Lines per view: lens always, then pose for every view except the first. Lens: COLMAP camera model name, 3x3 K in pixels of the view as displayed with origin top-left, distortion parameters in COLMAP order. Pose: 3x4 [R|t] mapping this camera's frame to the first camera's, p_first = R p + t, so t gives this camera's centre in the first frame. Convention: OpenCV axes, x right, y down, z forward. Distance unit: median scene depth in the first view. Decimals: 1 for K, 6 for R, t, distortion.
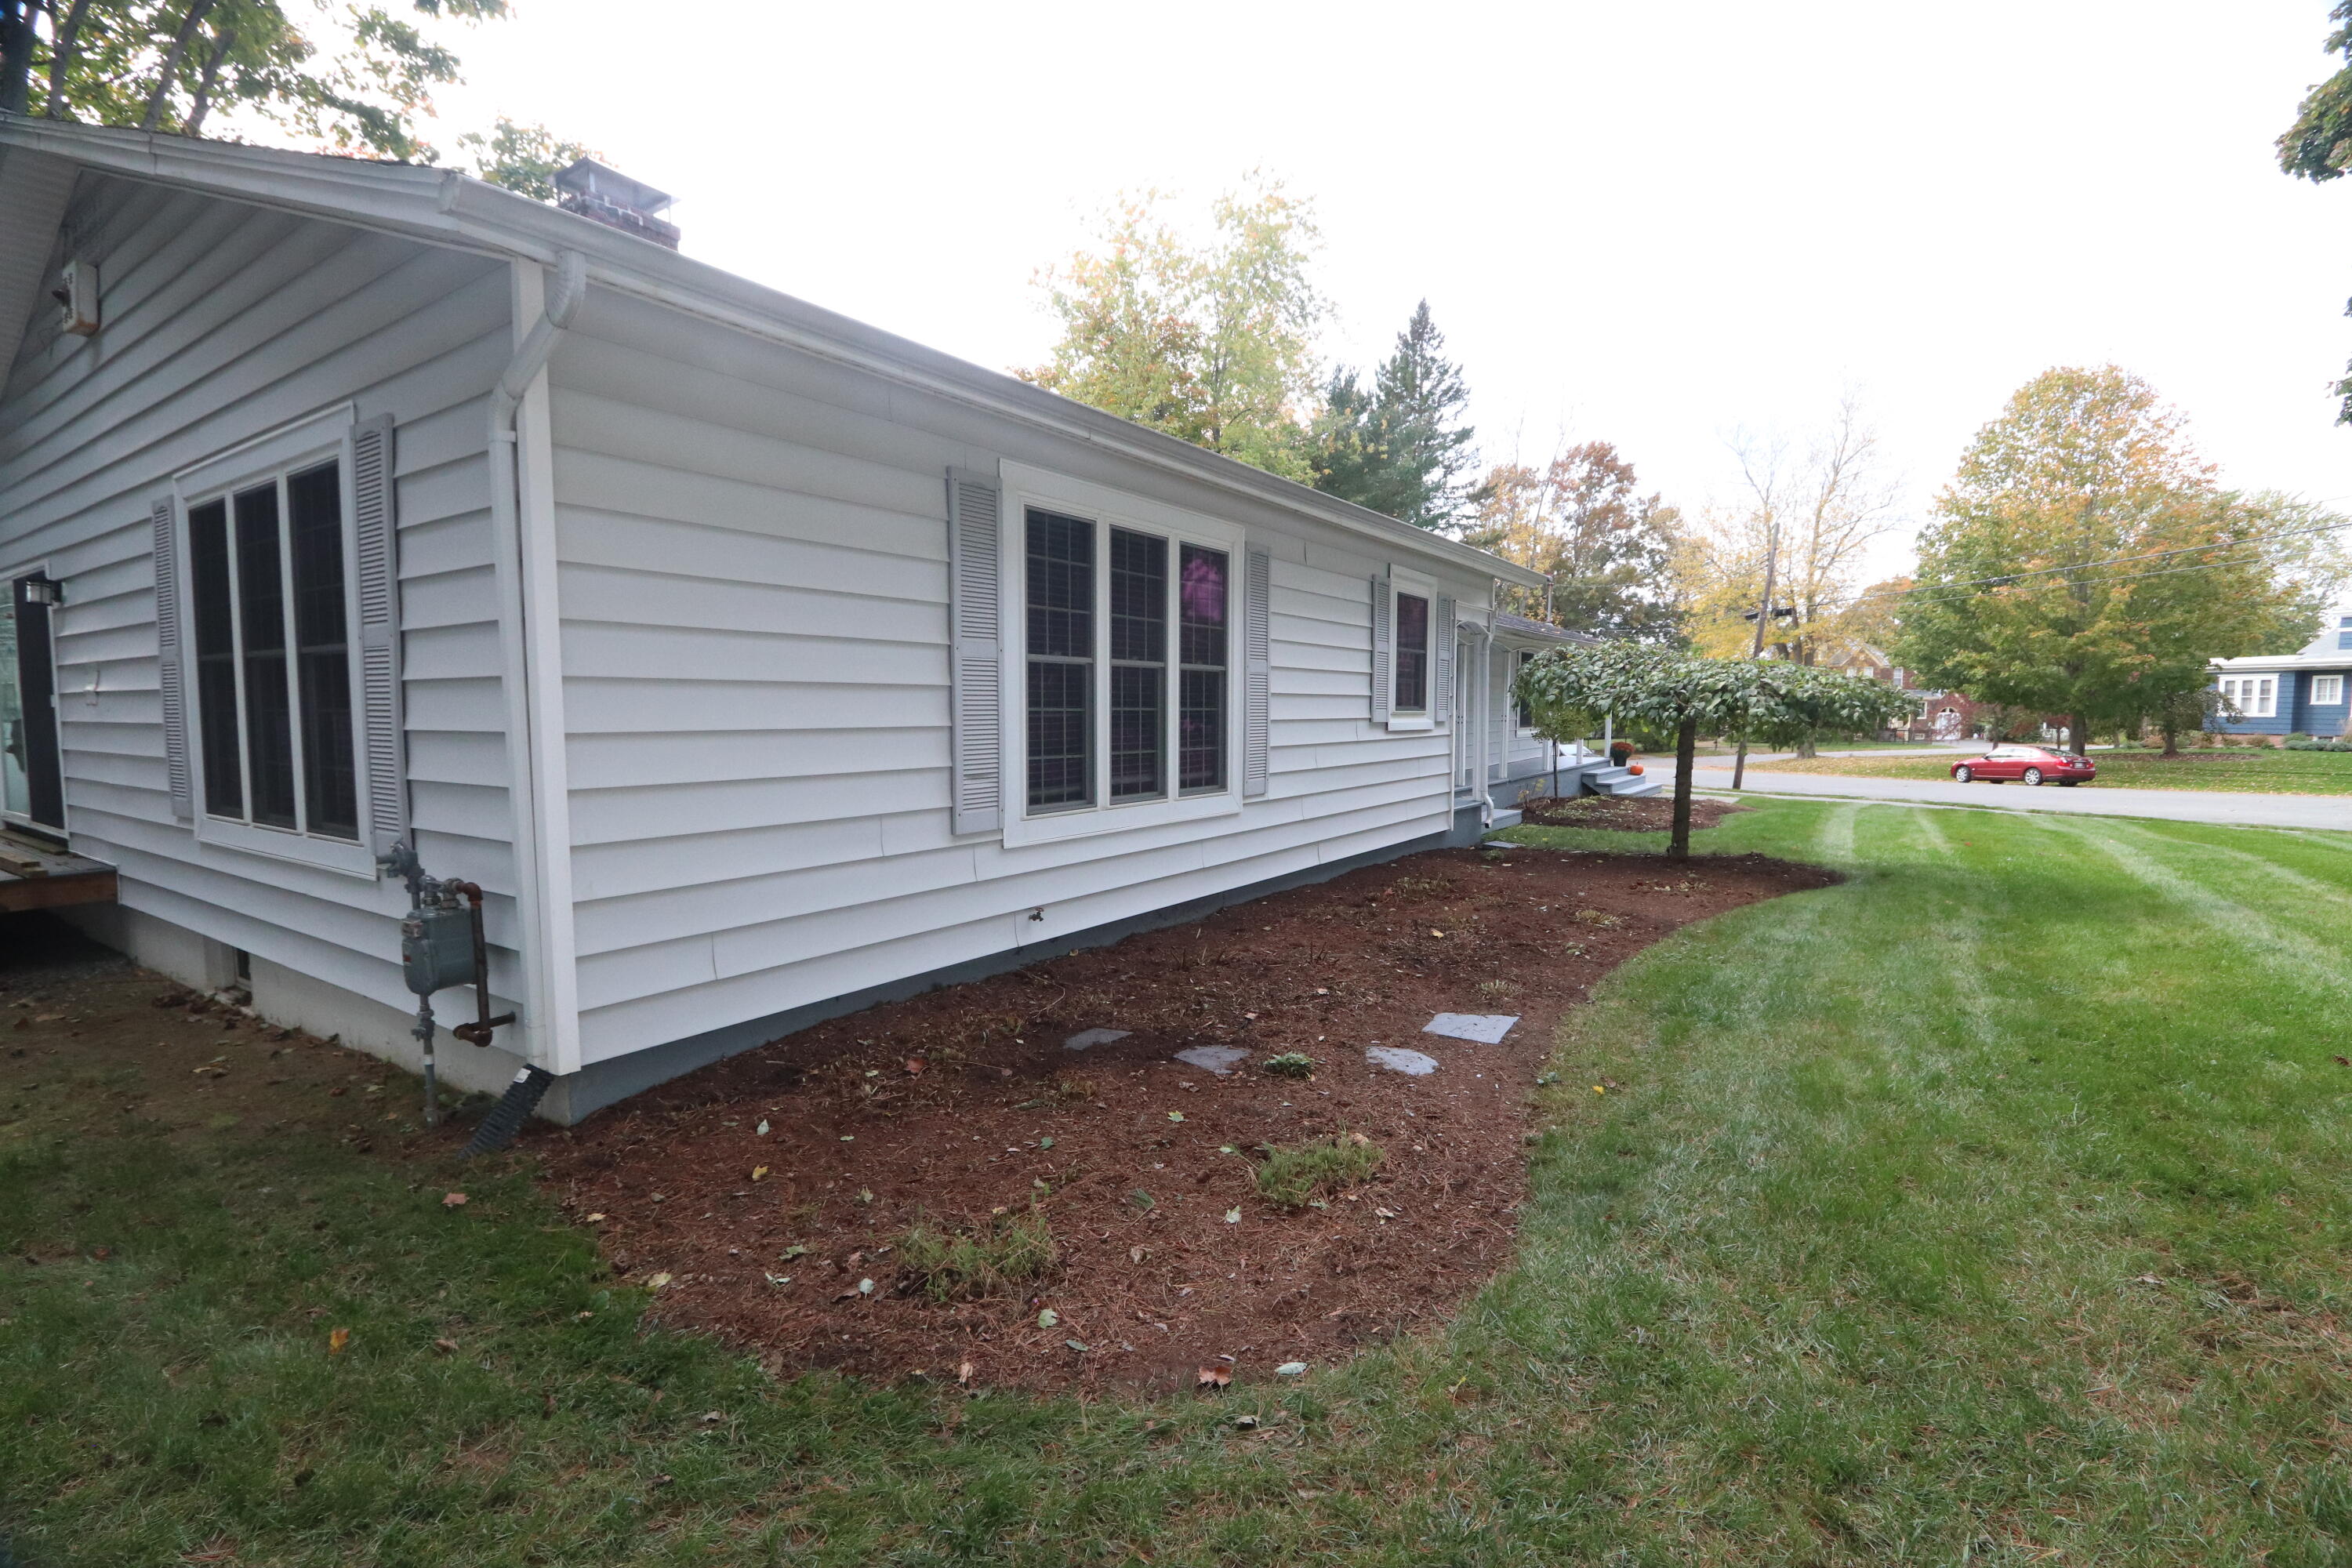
lens RADIAL K [[1069.1, 0, 1141.7], [0, 1069.1, 790.2], [0, 0, 1]] dist [-0.013518, 0.000038]
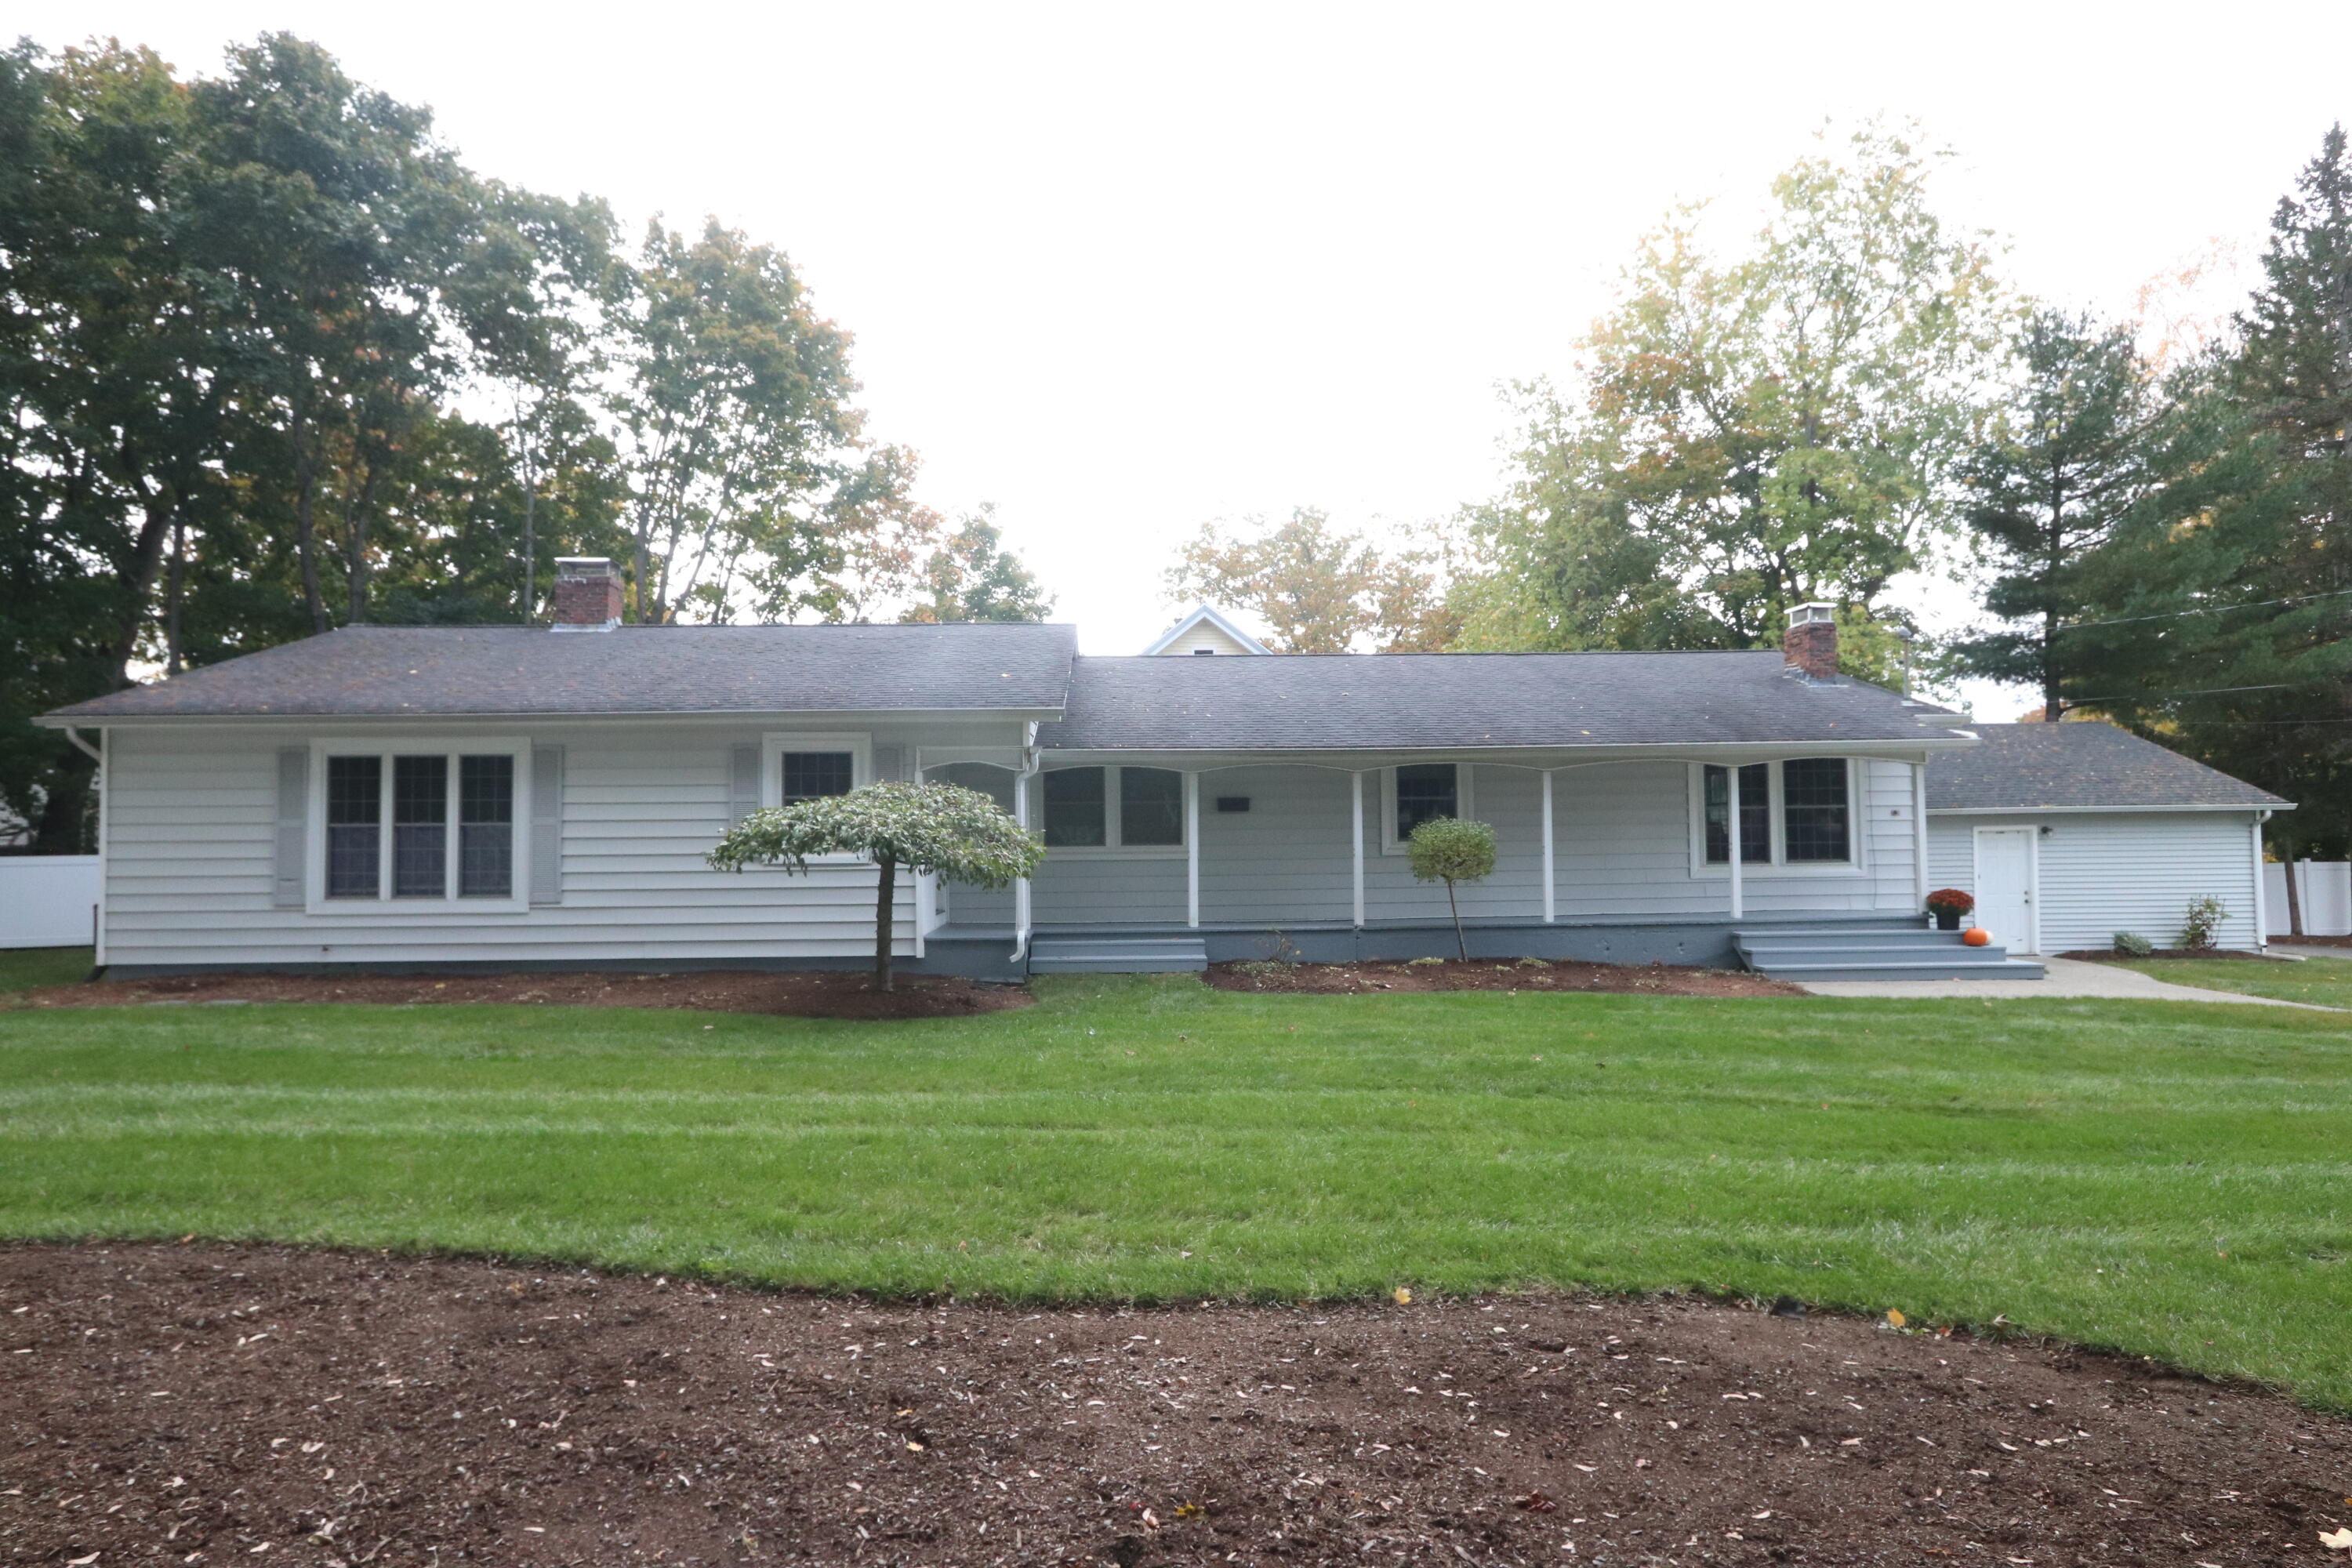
lens RADIAL K [[1277.9, 0, 1137.8], [0, 1277.9, 786.7], [0, 0, 1]] dist [-0.012986, 0.000637]
pose [[0.602569, -0.040140, -0.797057, 2.162458], [-0.051780, 0.994664, -0.089237, -0.043987], [0.796385, 0.095043, 0.597275, 0.571654]]
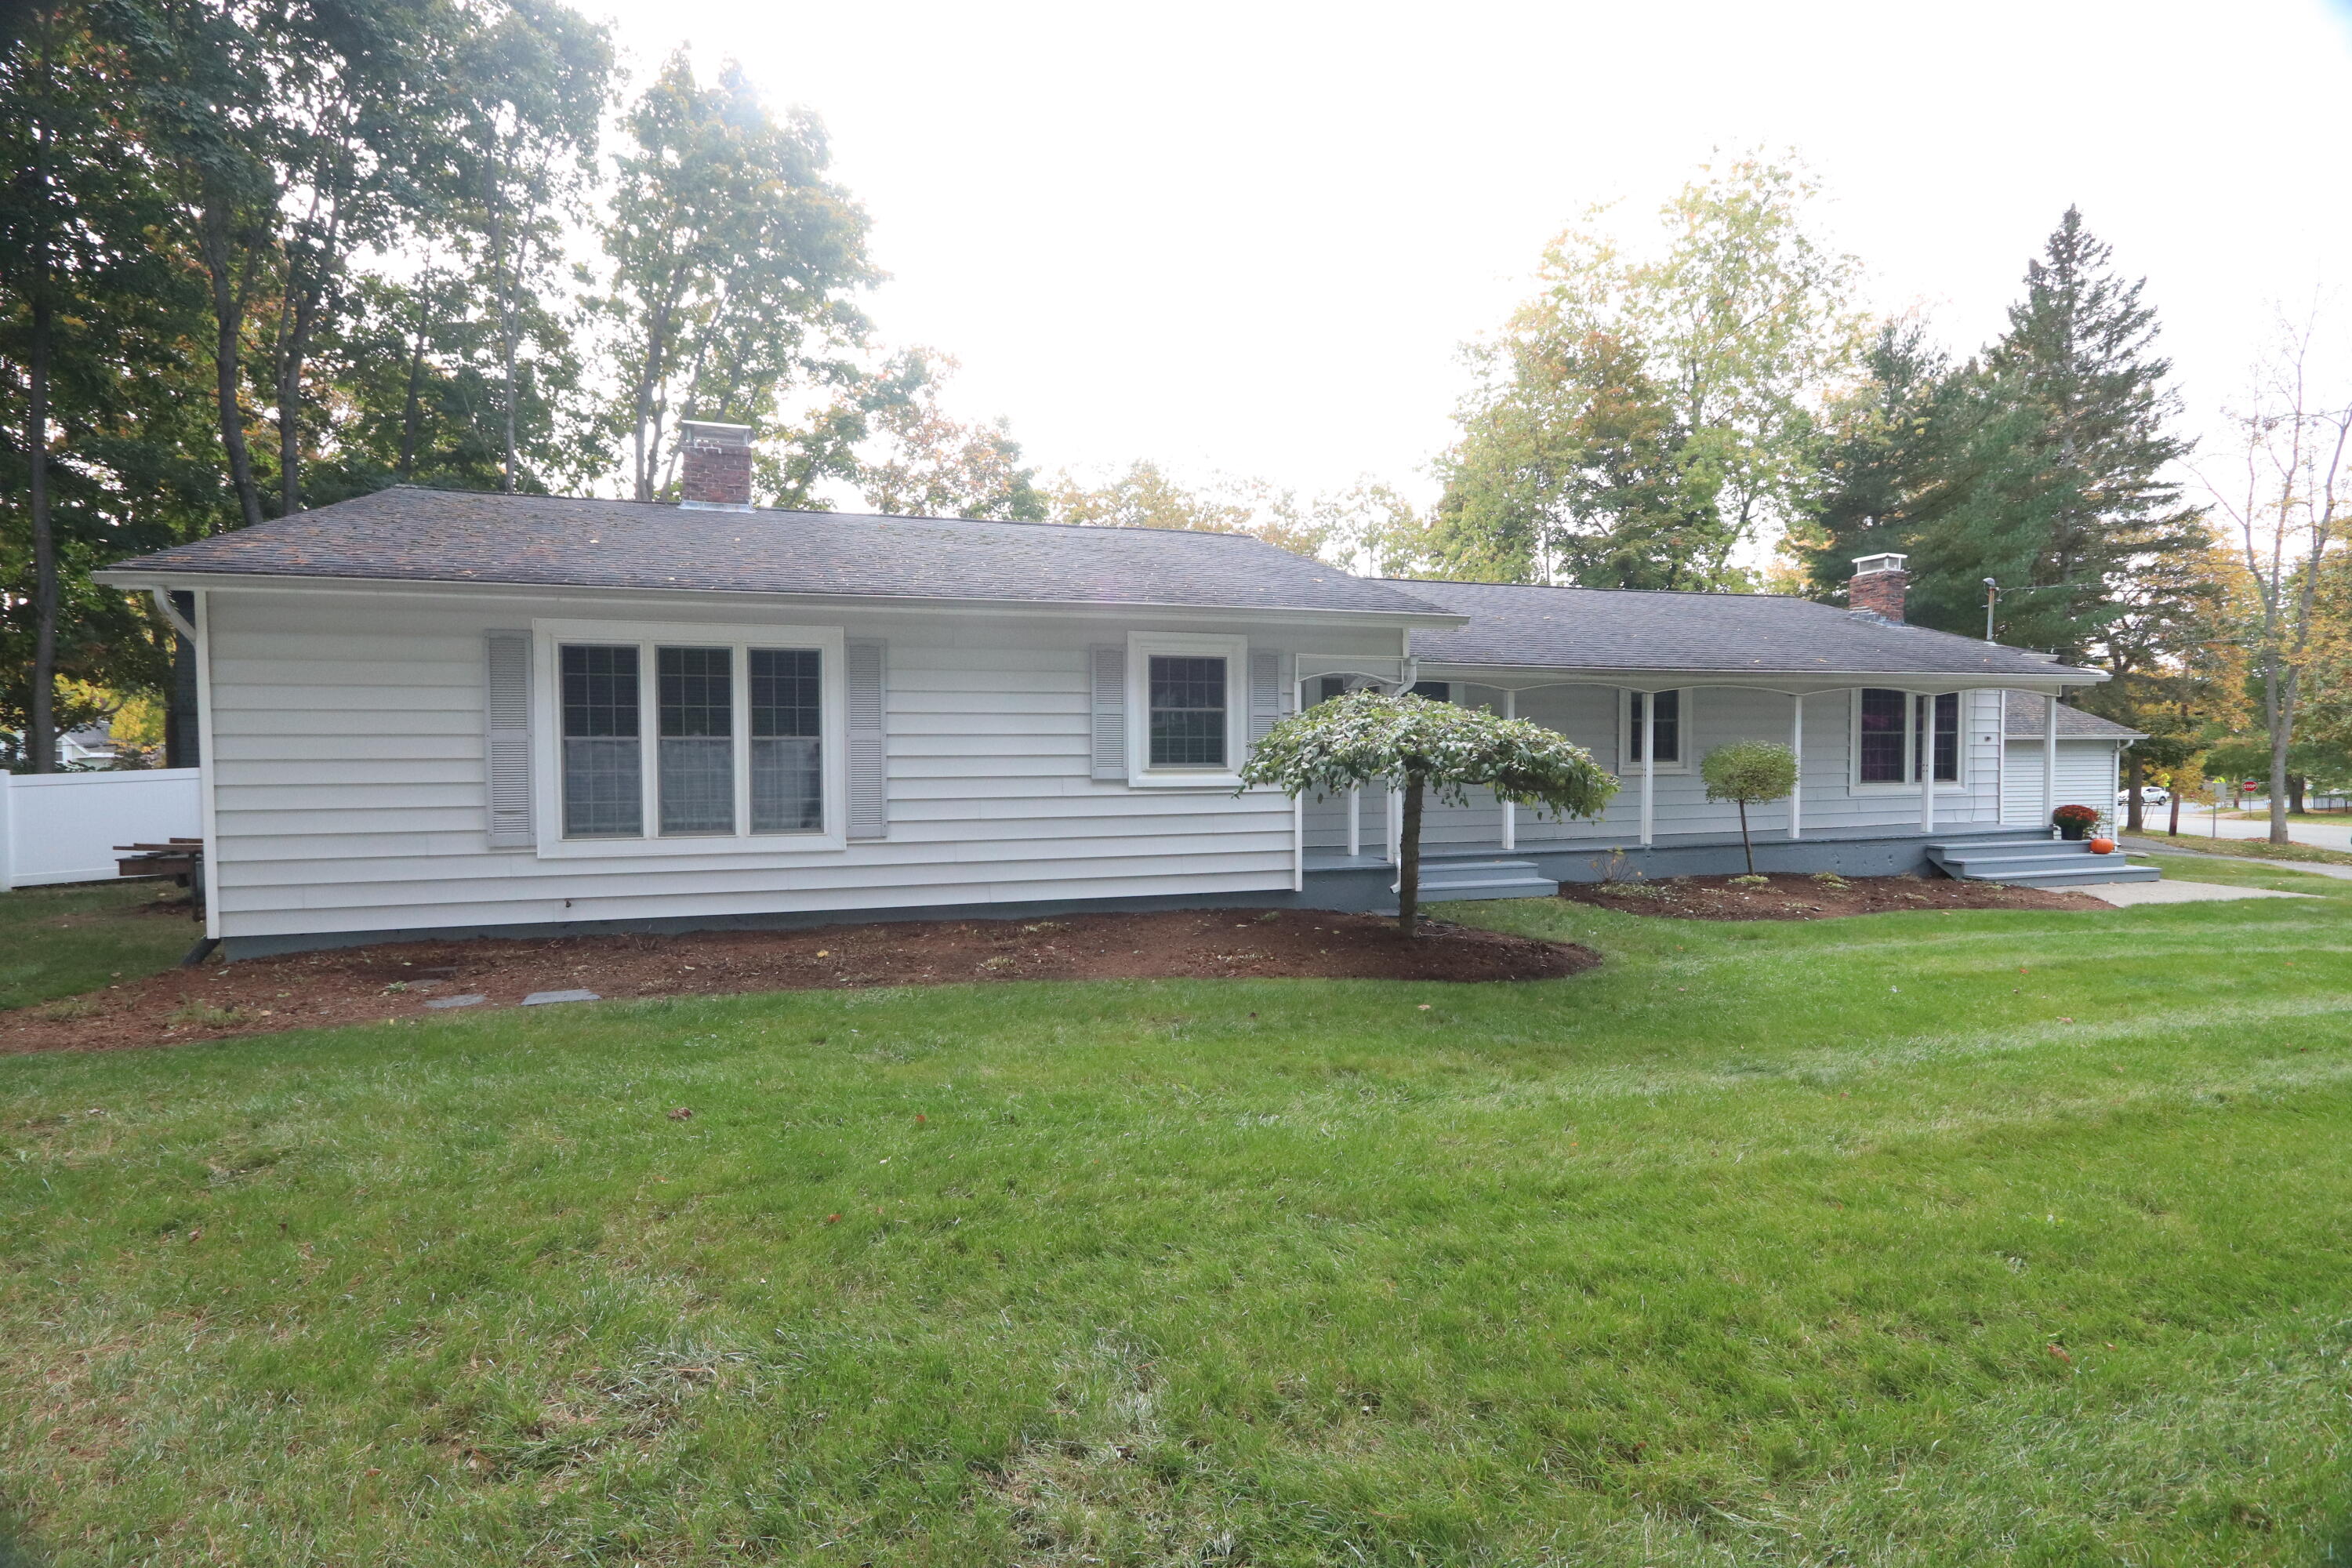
lens RADIAL K [[1069.1, 0, 1141.7], [0, 1069.1, 790.2], [0, 0, 1]] dist [-0.013518, 0.000038]
pose [[0.786248, 0.014505, -0.617741, 1.146334], [-0.041285, 0.998724, -0.029095, -0.028292], [0.616531, 0.048380, 0.785843, 0.220851]]
